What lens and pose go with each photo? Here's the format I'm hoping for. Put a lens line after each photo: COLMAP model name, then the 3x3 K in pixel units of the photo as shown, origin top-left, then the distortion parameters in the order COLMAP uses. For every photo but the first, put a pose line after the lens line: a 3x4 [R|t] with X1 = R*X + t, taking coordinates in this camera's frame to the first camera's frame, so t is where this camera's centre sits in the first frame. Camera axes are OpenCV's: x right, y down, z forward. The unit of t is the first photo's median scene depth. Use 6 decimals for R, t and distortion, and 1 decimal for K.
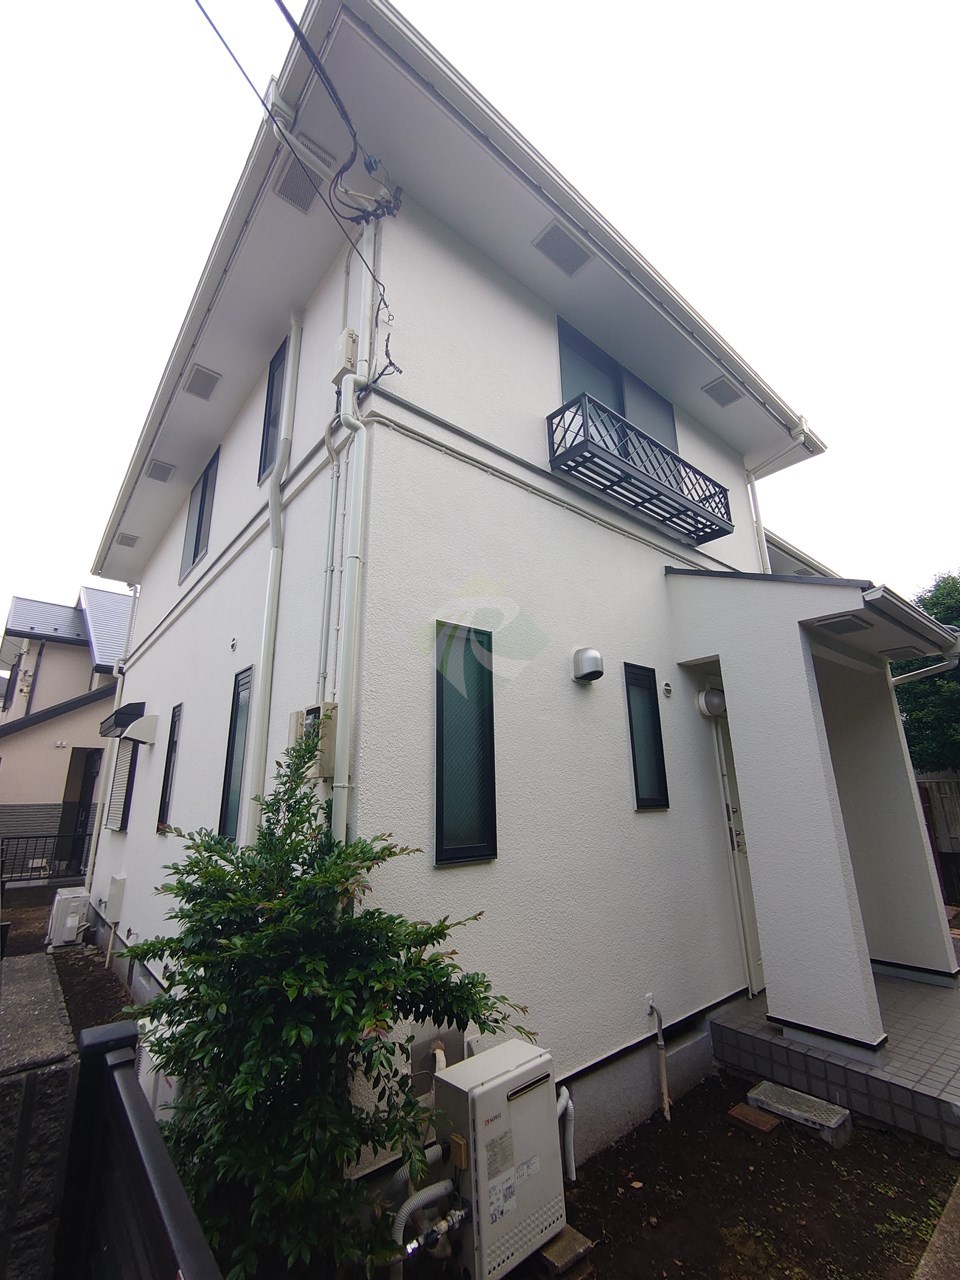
lens RADIAL K [[548.8, 0, 479.1], [0, 548.8, 640.3], [0, 0, 1]] dist [0.001488, -0.000658]
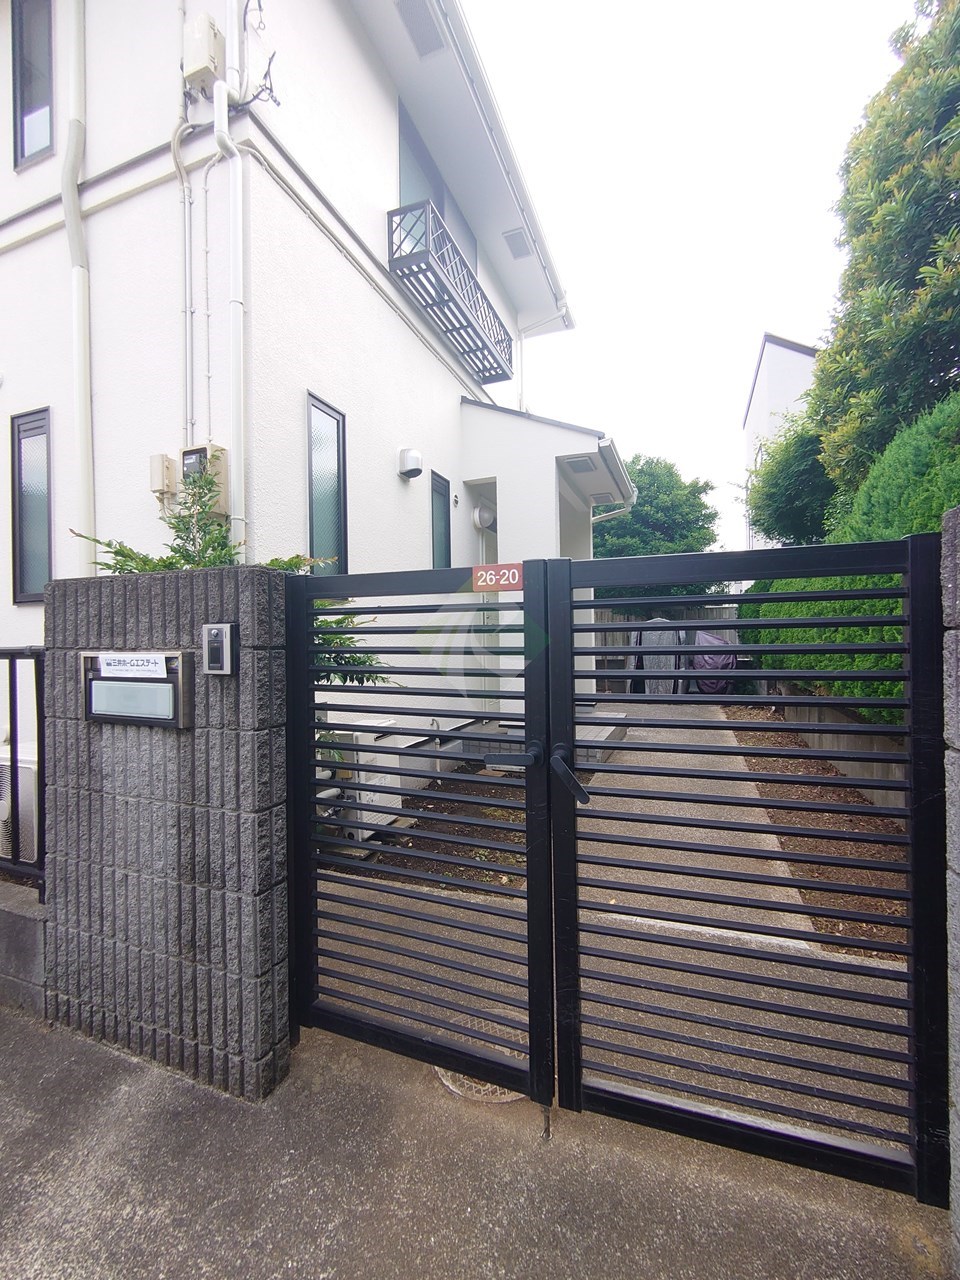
lens RADIAL K [[548.8, 0, 479.8], [0, 548.8, 639.1], [0, 0, 1]] dist [0.001488, -0.000658]
pose [[0.873626, 0.001123, 0.486597, -0.234195], [-0.126464, 0.966159, 0.224820, 0.118418], [-0.469877, -0.257946, 0.844203, -0.164859]]
